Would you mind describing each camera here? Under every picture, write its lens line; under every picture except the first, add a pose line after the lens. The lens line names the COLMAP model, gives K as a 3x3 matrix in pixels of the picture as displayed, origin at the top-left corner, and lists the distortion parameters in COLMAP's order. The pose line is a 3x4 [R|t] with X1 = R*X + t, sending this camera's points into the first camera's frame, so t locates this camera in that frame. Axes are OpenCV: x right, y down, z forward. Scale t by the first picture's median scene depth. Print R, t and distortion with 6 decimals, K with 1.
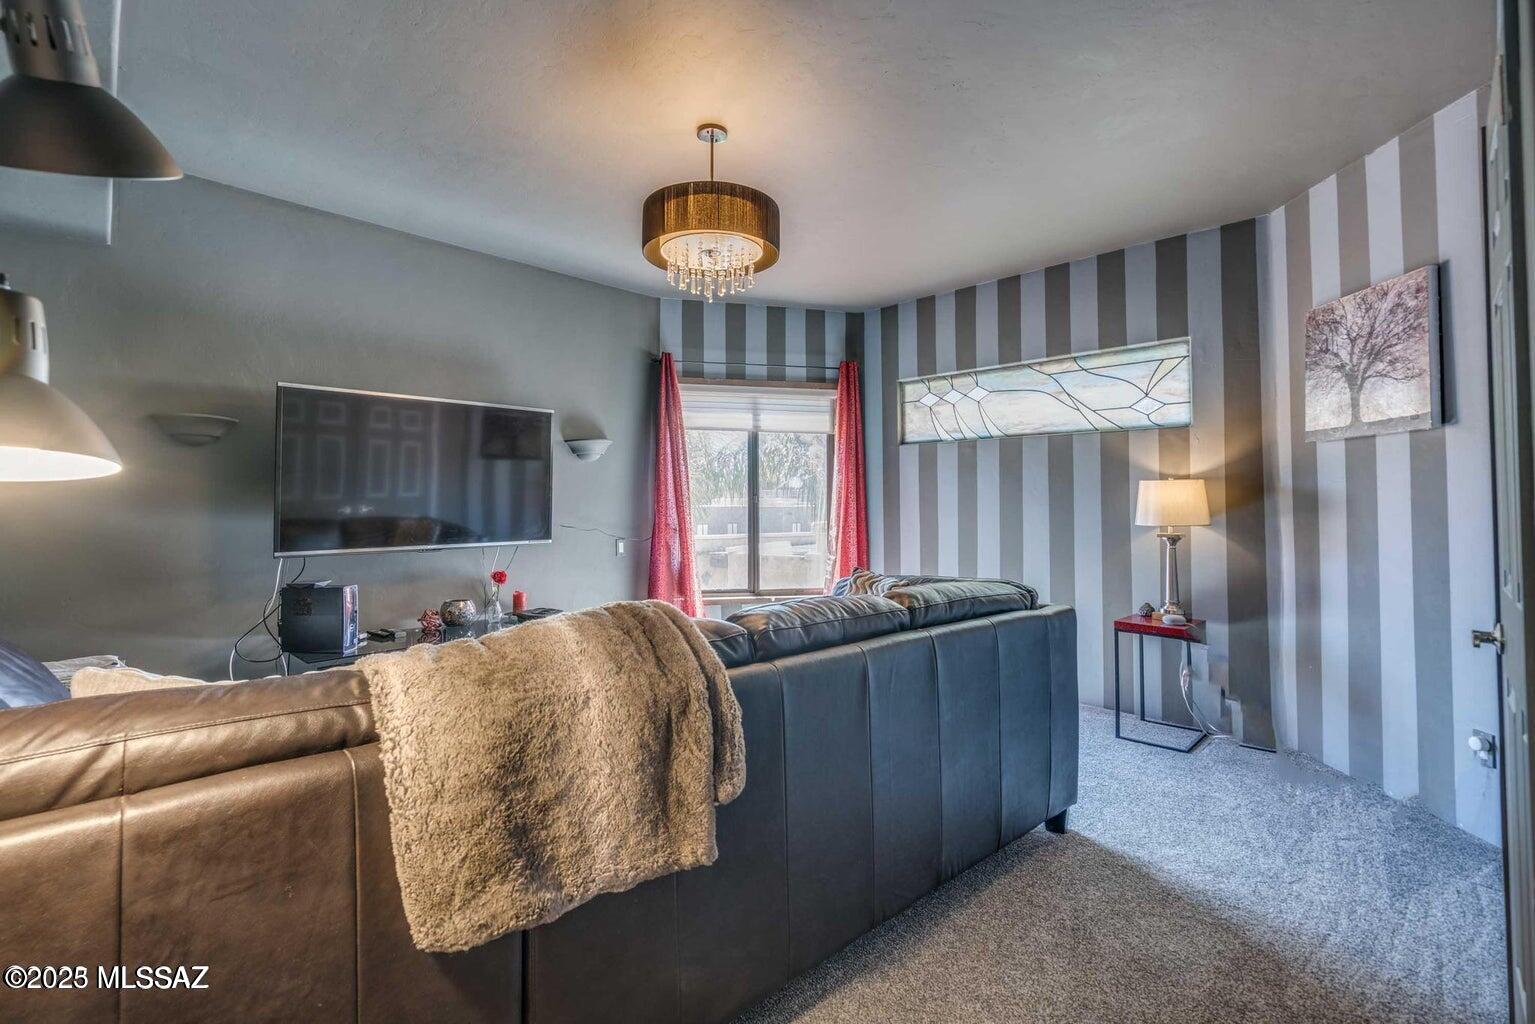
lens RADIAL K [[700.9, 0, 756.0], [0, 700.9, 483.6], [0, 0, 1]] dist [-0.000613, -0.000117]
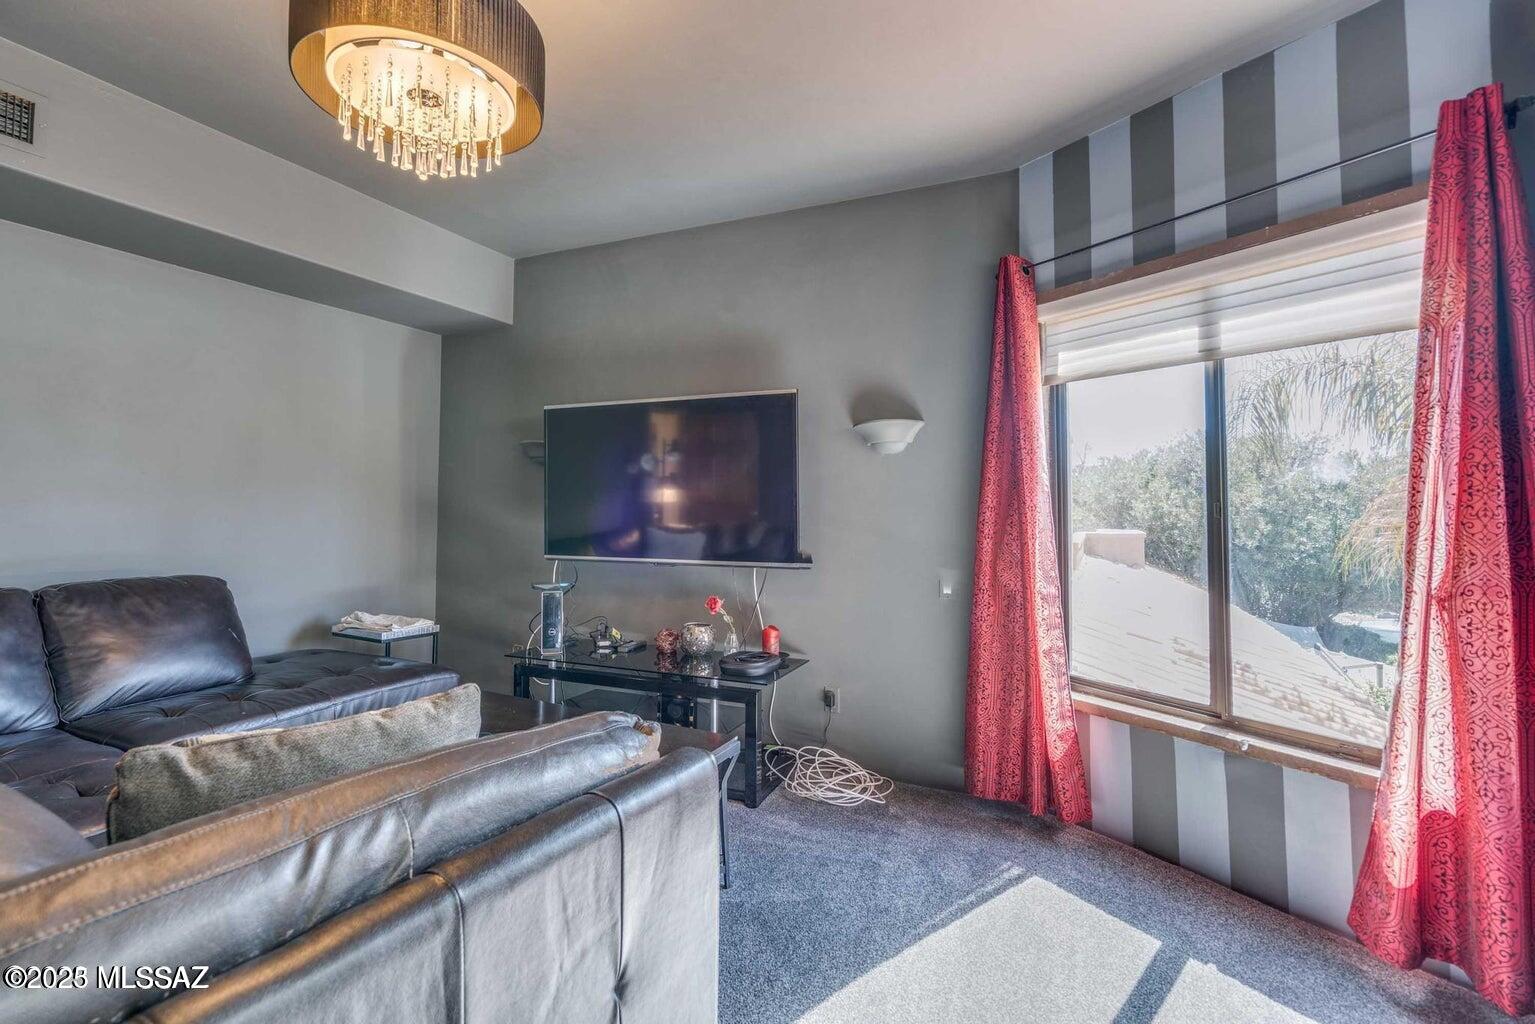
lens RADIAL K [[700.9, 0, 756.0], [0, 700.9, 483.6], [0, 0, 1]] dist [-0.000613, -0.000117]
pose [[0.344508, -0.029669, -0.938314, 0.324865], [0.016558, 0.999537, -0.025525, 0.010544], [0.938637, -0.006743, 0.344840, 0.586470]]
